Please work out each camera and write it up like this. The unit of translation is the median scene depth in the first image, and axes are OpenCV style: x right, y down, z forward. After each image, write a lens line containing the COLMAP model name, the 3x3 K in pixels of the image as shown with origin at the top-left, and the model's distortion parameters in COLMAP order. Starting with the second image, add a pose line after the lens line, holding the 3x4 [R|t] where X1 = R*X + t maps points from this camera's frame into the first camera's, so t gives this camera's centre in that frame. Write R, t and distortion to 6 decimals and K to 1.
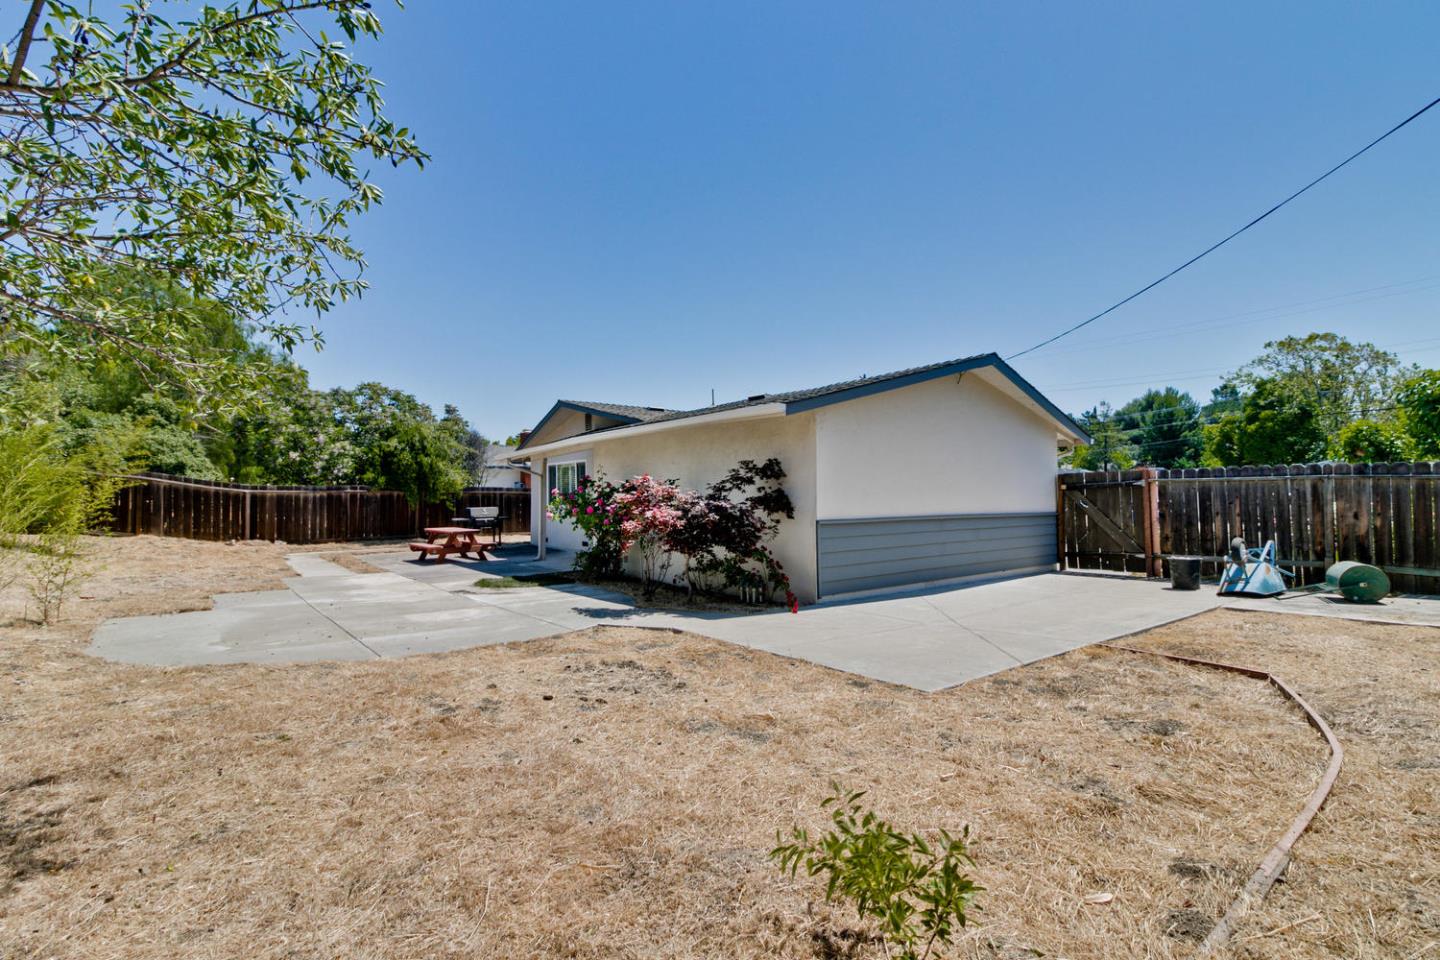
lens RADIAL K [[681.2, 0, 721.0], [0, 681.2, 470.0], [0, 0, 1]] dist [0.008921, -0.002023]
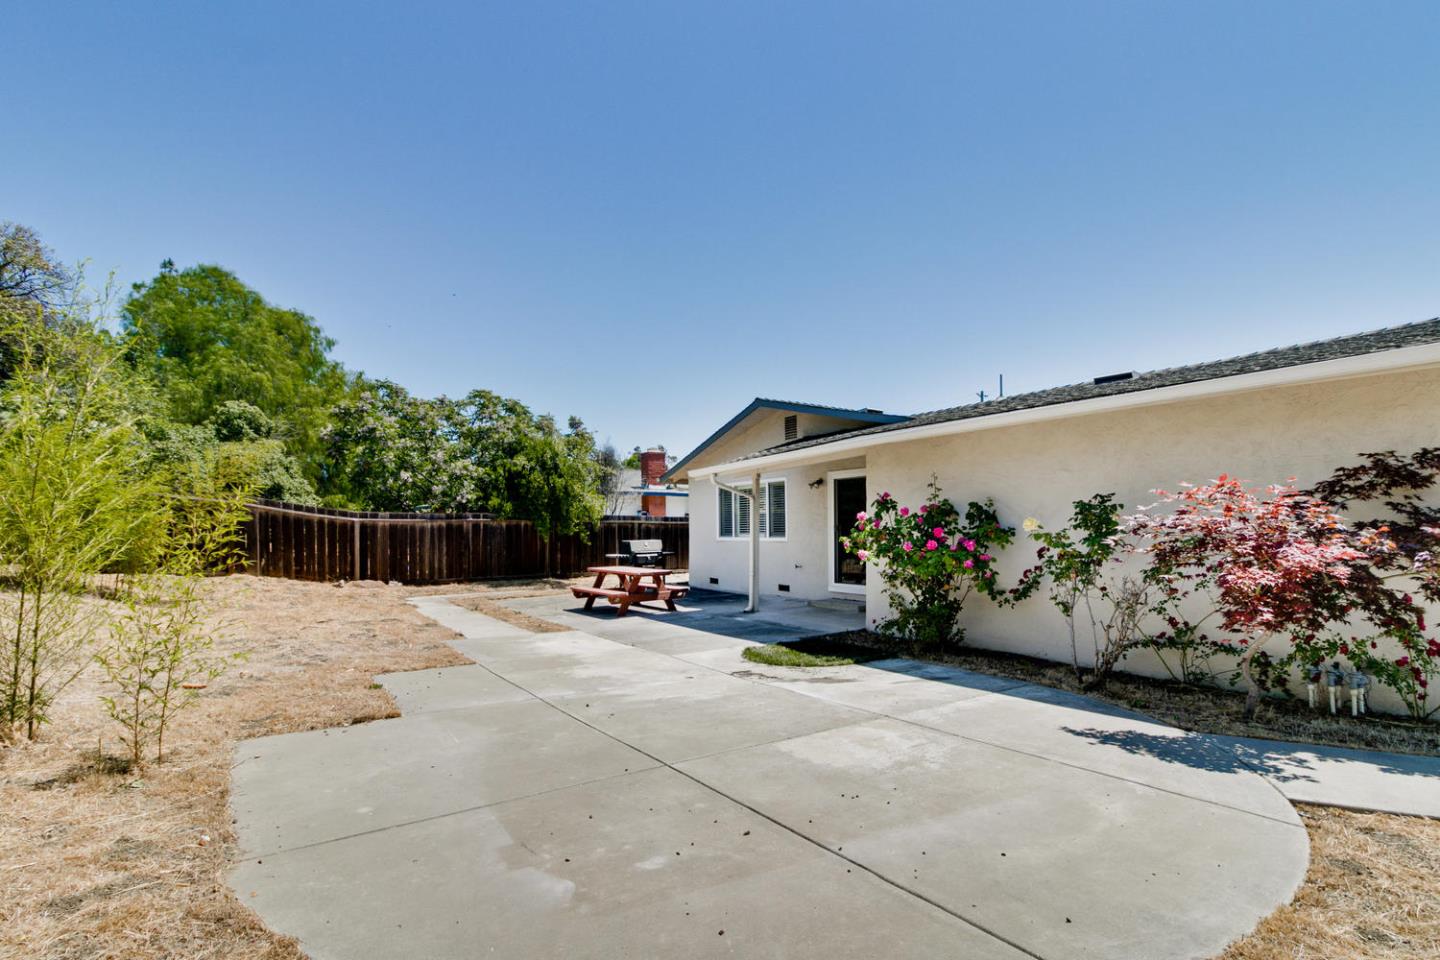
lens RADIAL K [[696.4, 0, 729.9], [0, 696.4, 530.3], [0, 0, 1]] dist [0.001653, 0.000630]
pose [[0.998406, -0.000612, -0.056441, -0.204840], [0.002914, 0.999166, 0.040725, 0.011065], [0.056369, -0.040825, 0.997575, 0.204160]]
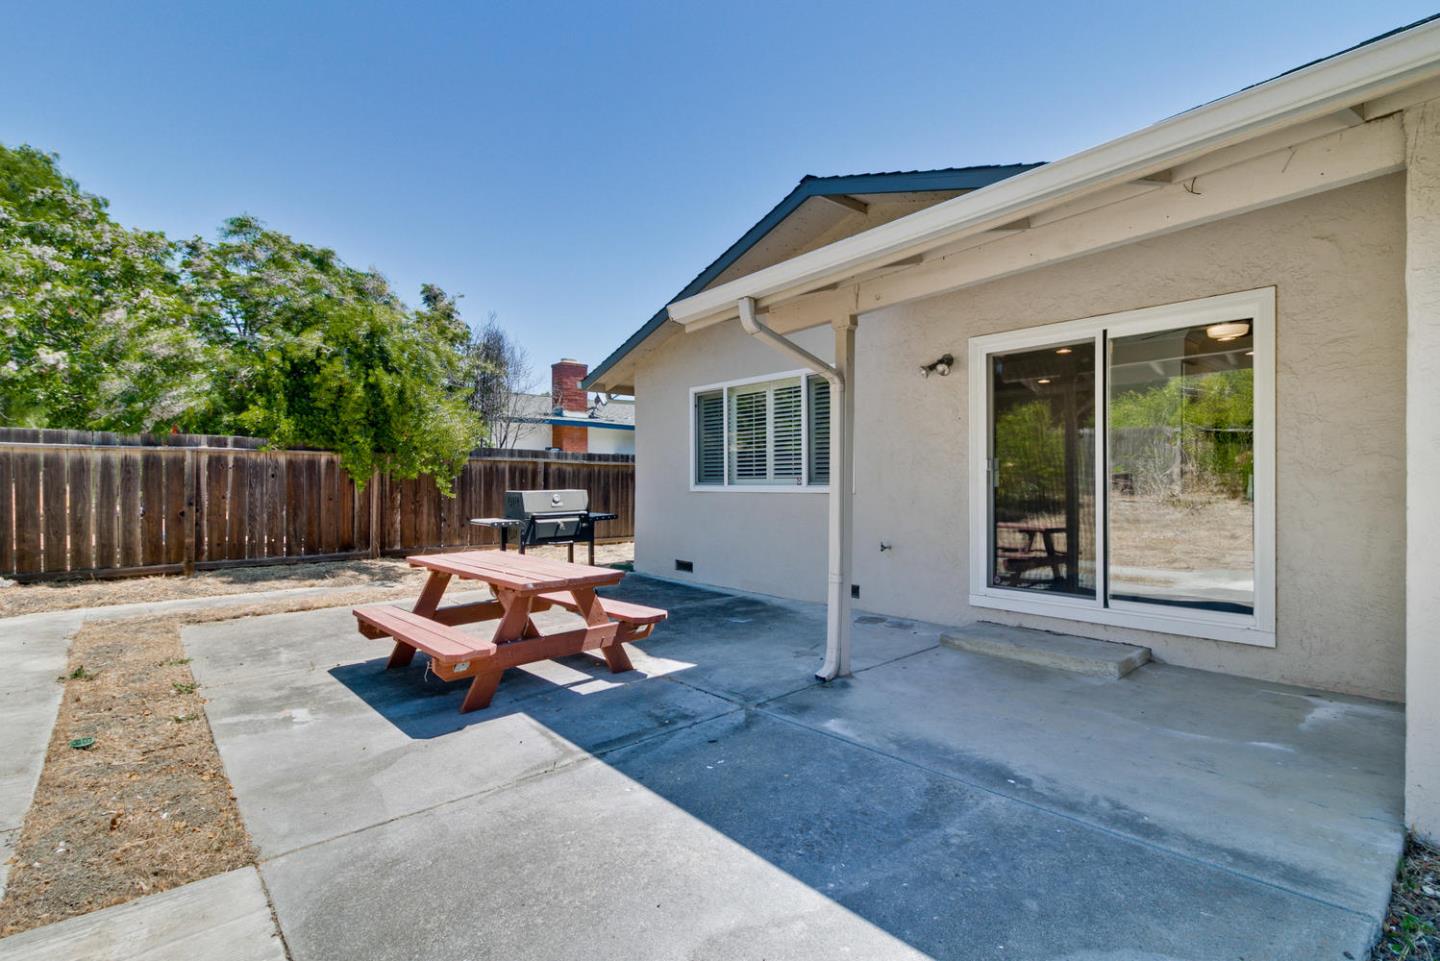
lens RADIAL K [[681.2, 0, 731.5], [0, 681.2, 495.2], [0, 0, 1]] dist [0.008921, -0.002023]
pose [[0.997613, 0.003440, 0.068961, -0.273589], [-0.007543, 0.998210, 0.059328, 0.033966], [-0.068633, -0.059707, 0.995854, 0.606669]]
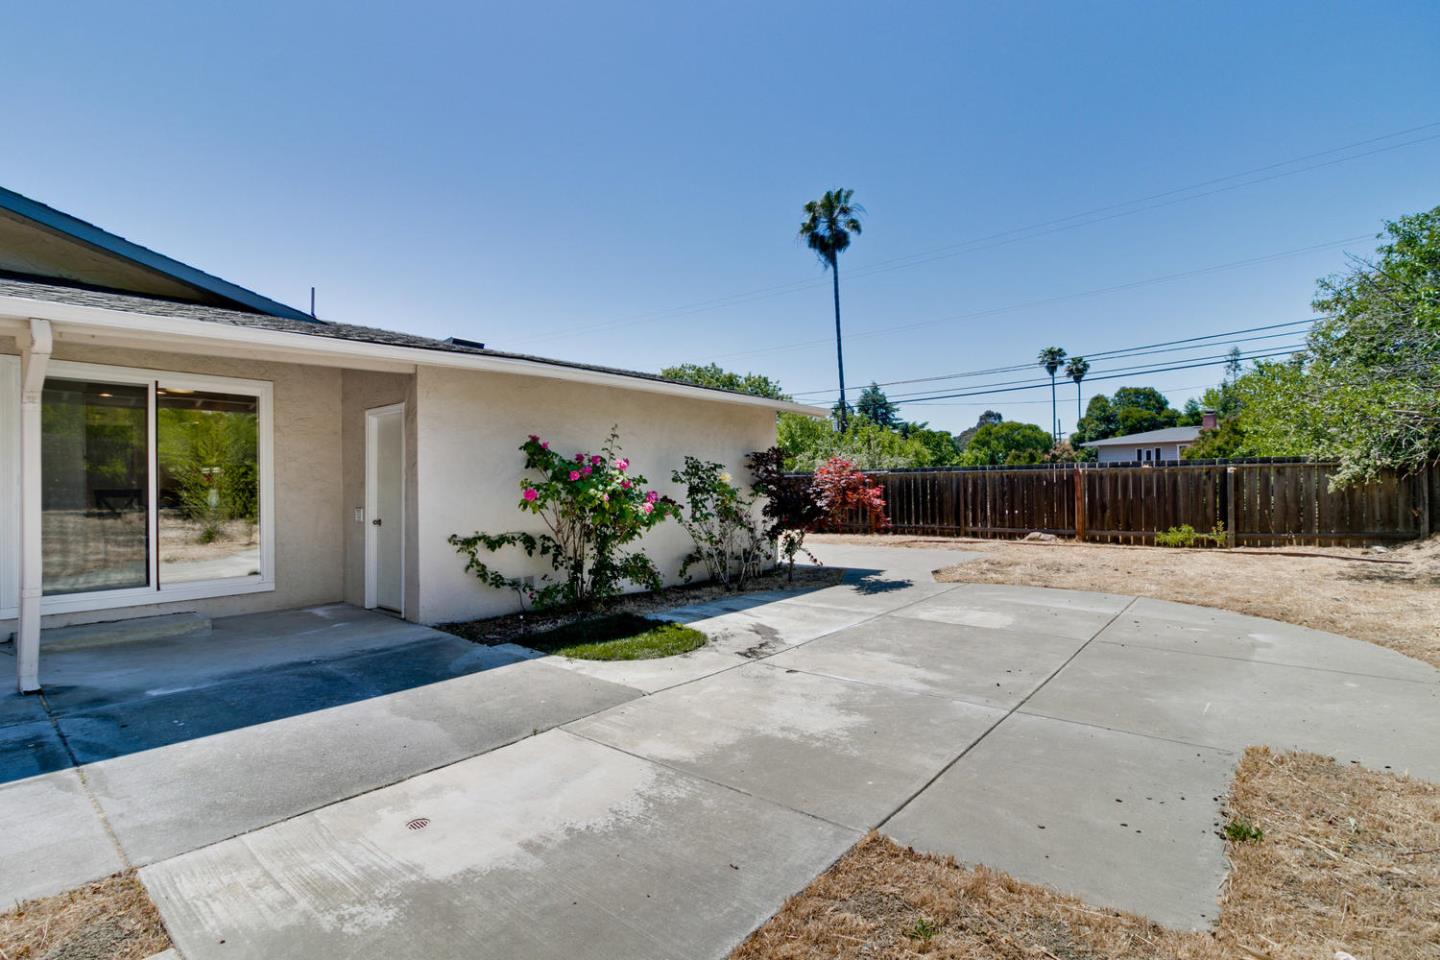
lens RADIAL K [[669.2, 0, 689.3], [0, 669.2, 483.3], [0, 0, 1]] dist [-0.002124, 0.001286]
pose [[-0.185894, 0.013548, 0.982476, -0.501209], [-0.032879, 0.999259, -0.020000, 0.035341], [-0.982020, -0.036020, -0.185311, 0.657246]]
